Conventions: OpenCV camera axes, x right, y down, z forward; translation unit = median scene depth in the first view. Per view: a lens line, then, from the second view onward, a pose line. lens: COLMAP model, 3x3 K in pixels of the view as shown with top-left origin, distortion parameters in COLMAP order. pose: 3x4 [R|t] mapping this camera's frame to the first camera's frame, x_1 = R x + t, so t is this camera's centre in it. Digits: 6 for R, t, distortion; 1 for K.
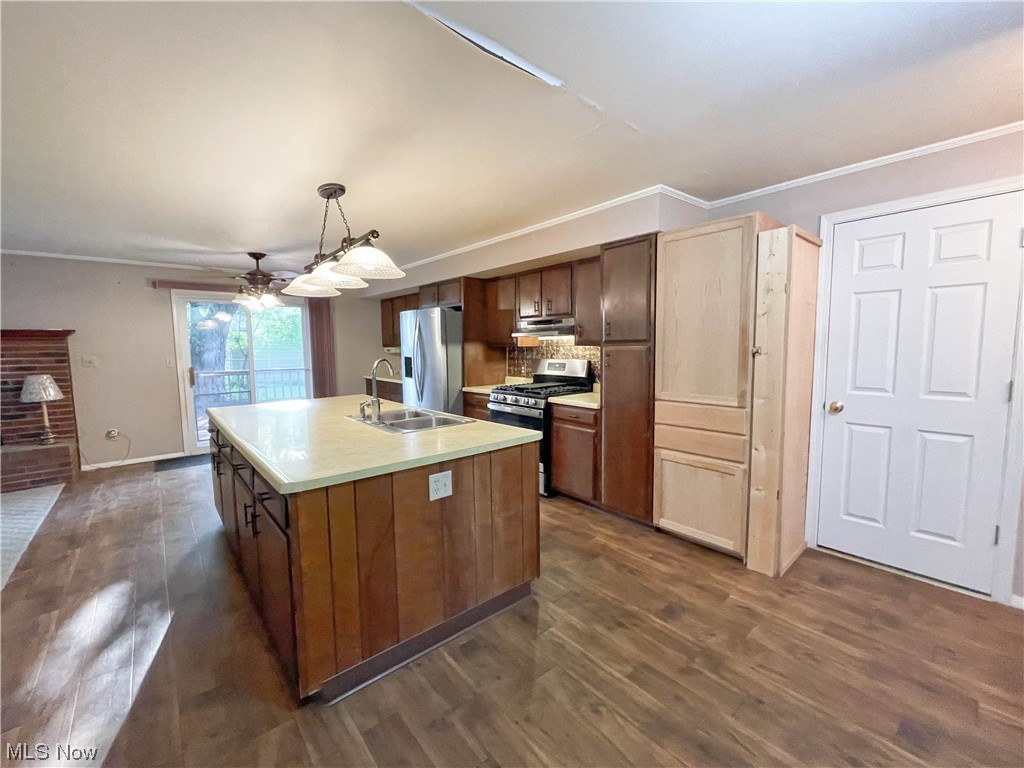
lens RADIAL K [[423.1, 0, 512.0], [0, 423.1, 384.0], [0, 0, 1]] dist [-0.001906, 0.000123]
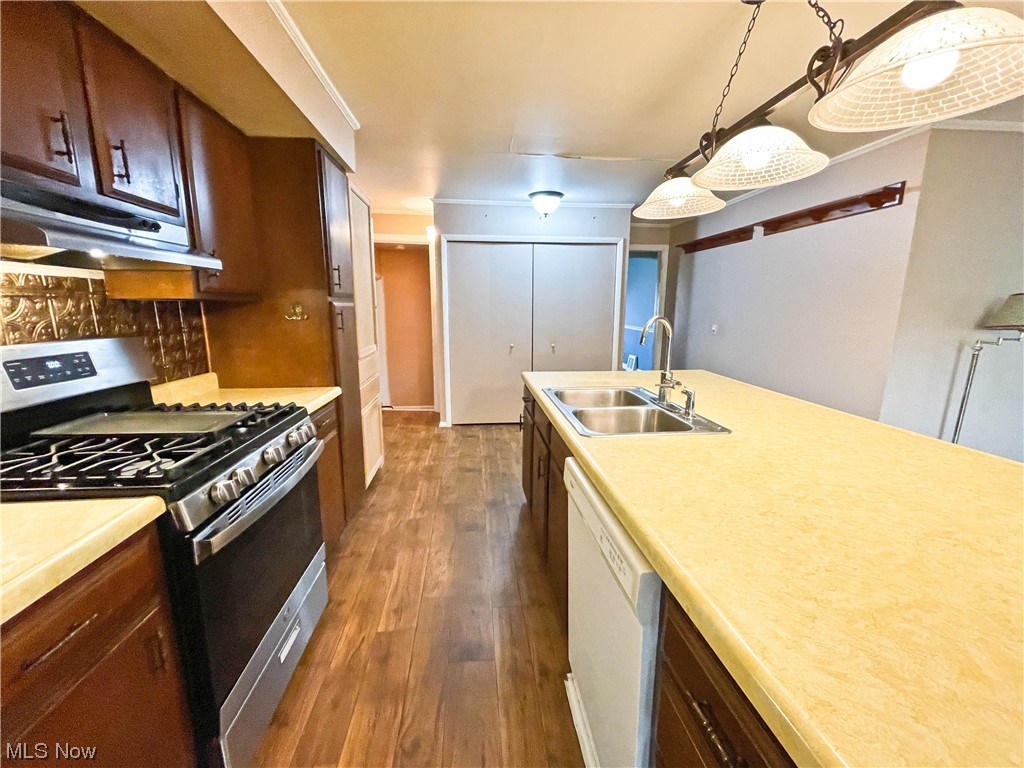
lens RADIAL K [[412.6, 0, 512.9], [0, 412.6, 383.3], [0, 0, 1]] dist [-0.004444, -0.000008]
pose [[-0.819747, -0.097346, 0.564392, -0.339082], [0.058405, 0.966103, 0.251463, -0.092184], [-0.569740, 0.239099, -0.786275, 1.147993]]
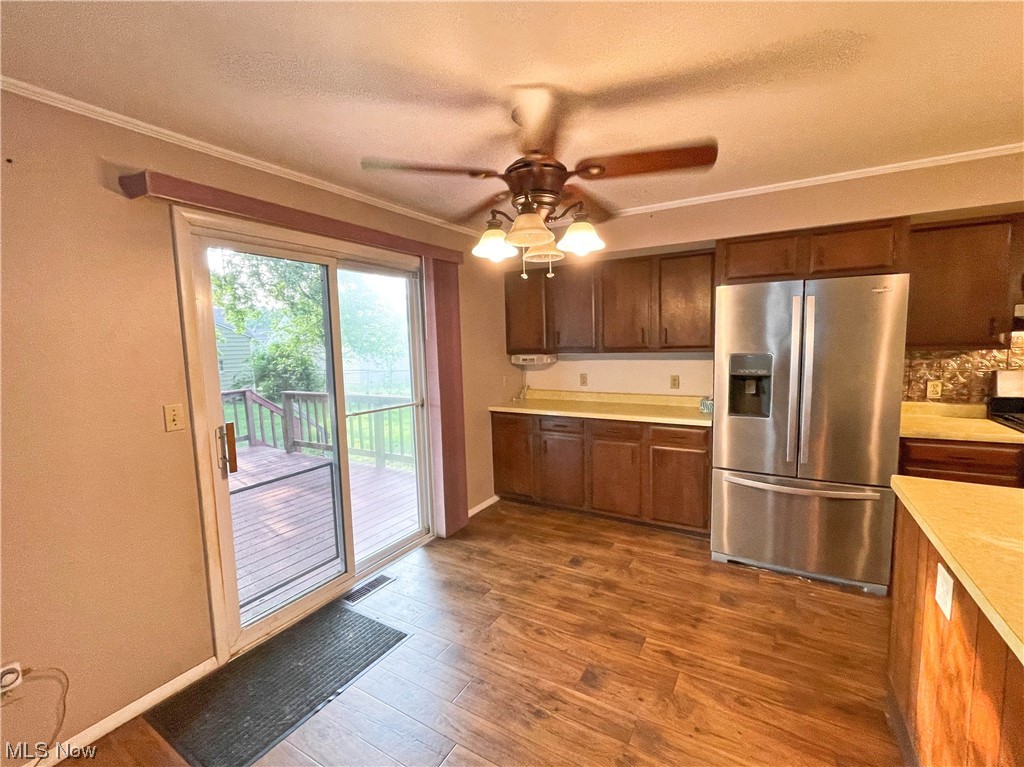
lens RADIAL K [[447.6, 0, 512.0], [0, 447.6, 383.5], [0, 0, 1]] dist [-0.000953, 0.000027]
pose [[0.947417, -0.047321, 0.316482, -0.887520], [0.048383, 0.998819, 0.004506, -0.089567], [-0.316321, 0.011044, 0.948588, 0.752408]]
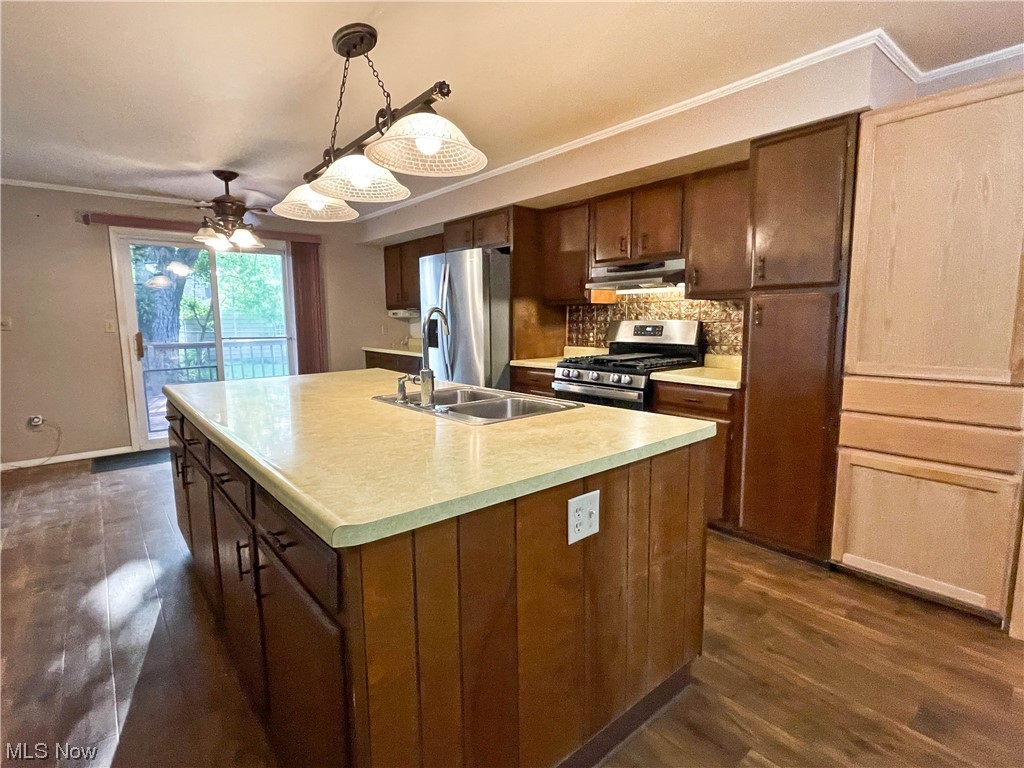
lens RADIAL K [[506.4, 0, 512.1], [0, 506.4, 382.5], [0, 0, 1]] dist [-0.000300, -0.001366]
pose [[0.999914, 0.004414, -0.012360, -0.123714], [-0.003963, 0.999334, 0.036283, 0.017280], [0.012512, -0.036231, 0.999265, 0.157487]]
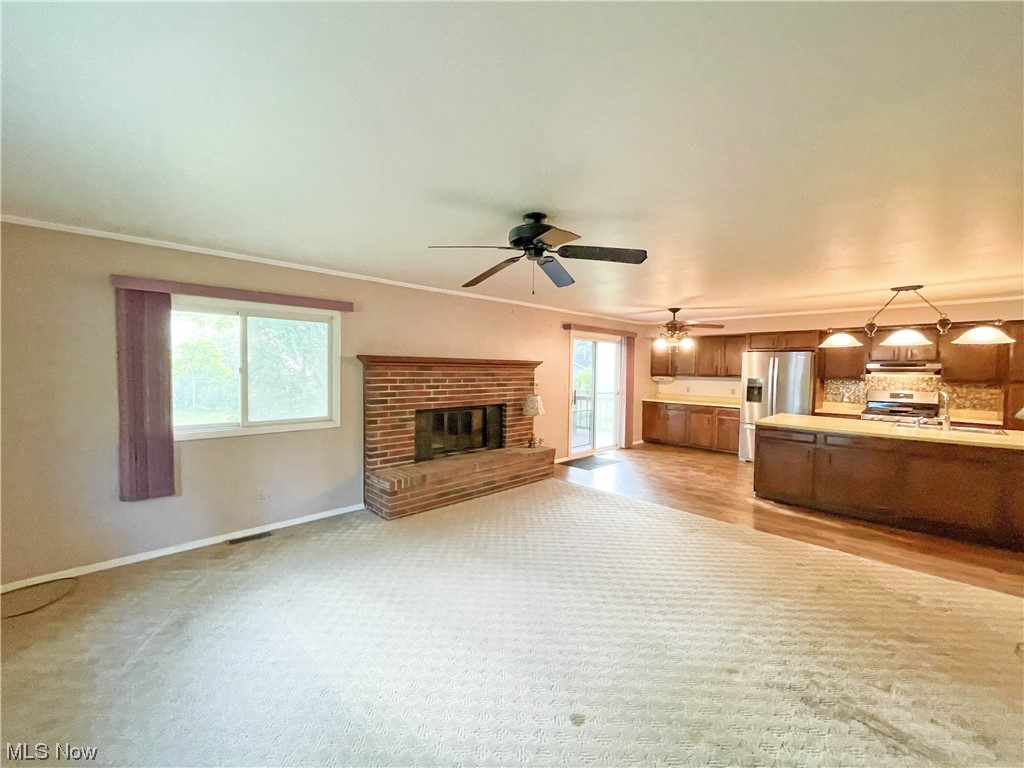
lens RADIAL K [[412.6, 0, 512.9], [0, 412.6, 383.3], [0, 0, 1]] dist [-0.004444, -0.000008]
pose [[0.997756, 0.021747, 0.063330, -1.410435], [-0.018078, 0.998156, -0.057946, 0.021347], [-0.064473, 0.056671, 0.996309, -0.320700]]
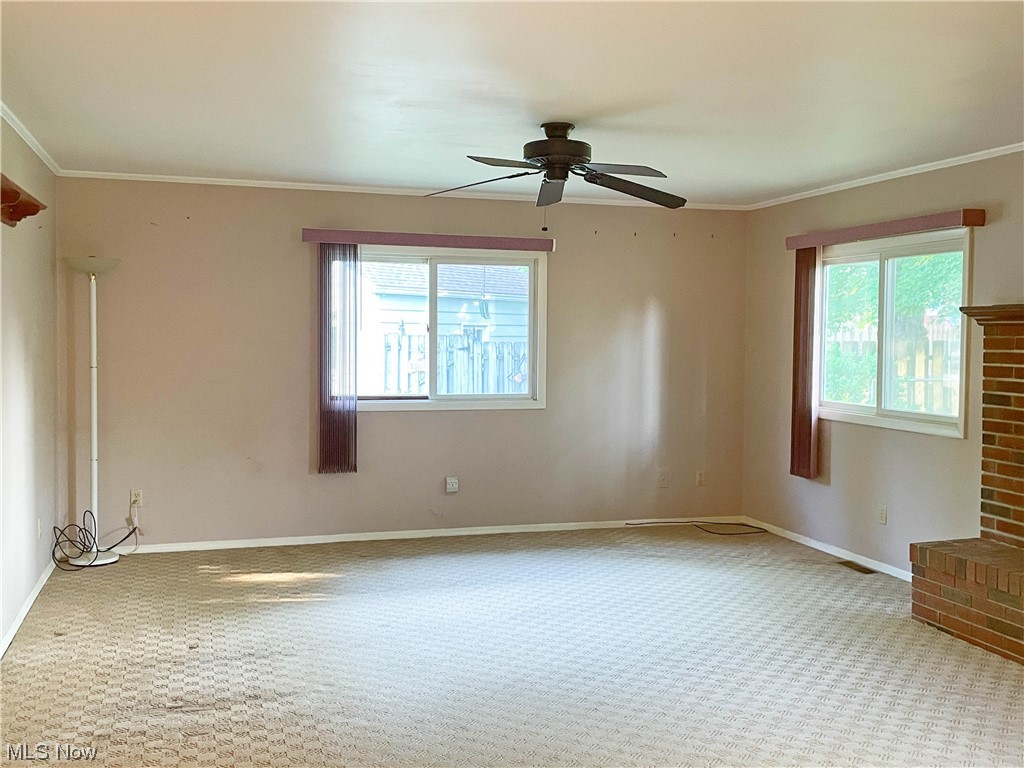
lens RADIAL K [[1040.0, 0, 512.8], [0, 1040.0, 379.8], [0, 0, 1]] dist [0.066549, -0.020934]
pose [[-0.403547, 0.051893, -0.913486, -0.200992], [-0.088469, 0.991499, 0.095407, -0.086351], [0.910672, 0.119316, -0.395526, 0.755953]]
